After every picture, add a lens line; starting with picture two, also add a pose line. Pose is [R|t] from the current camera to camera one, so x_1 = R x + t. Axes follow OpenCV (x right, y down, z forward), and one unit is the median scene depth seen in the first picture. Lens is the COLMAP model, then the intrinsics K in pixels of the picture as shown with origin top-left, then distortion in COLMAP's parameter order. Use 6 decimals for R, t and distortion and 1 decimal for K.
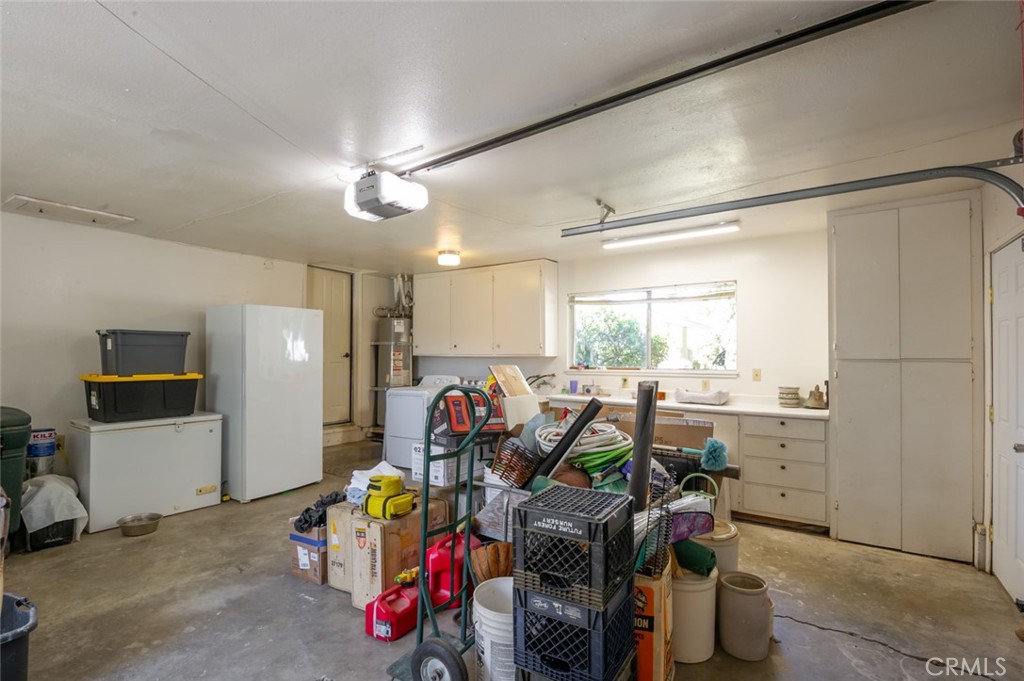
lens RADIAL K [[501.2, 0, 512.0], [0, 501.2, 340.5], [0, 0, 1]] dist [-0.001163, -0.006102]
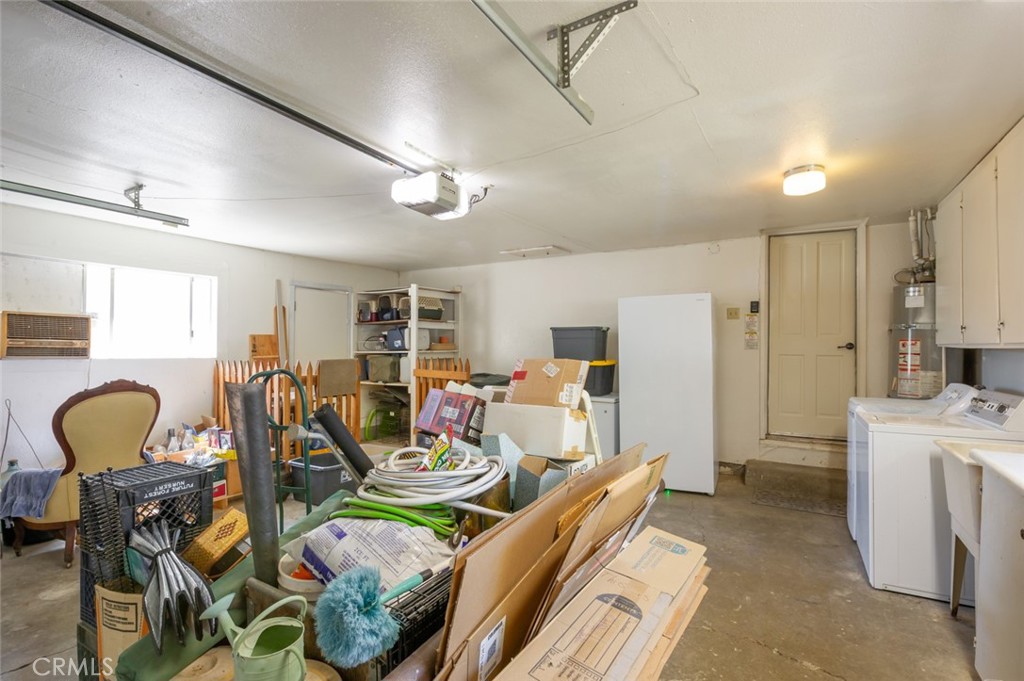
lens RADIAL K [[501.2, 0, 512.0], [0, 501.2, 340.5], [0, 0, 1]] dist [-0.001163, -0.006102]
pose [[0.046414, -0.025235, -0.998603, 0.358129], [0.018807, 0.999526, -0.024385, 0.029363], [0.998745, -0.017649, 0.046867, 0.502367]]
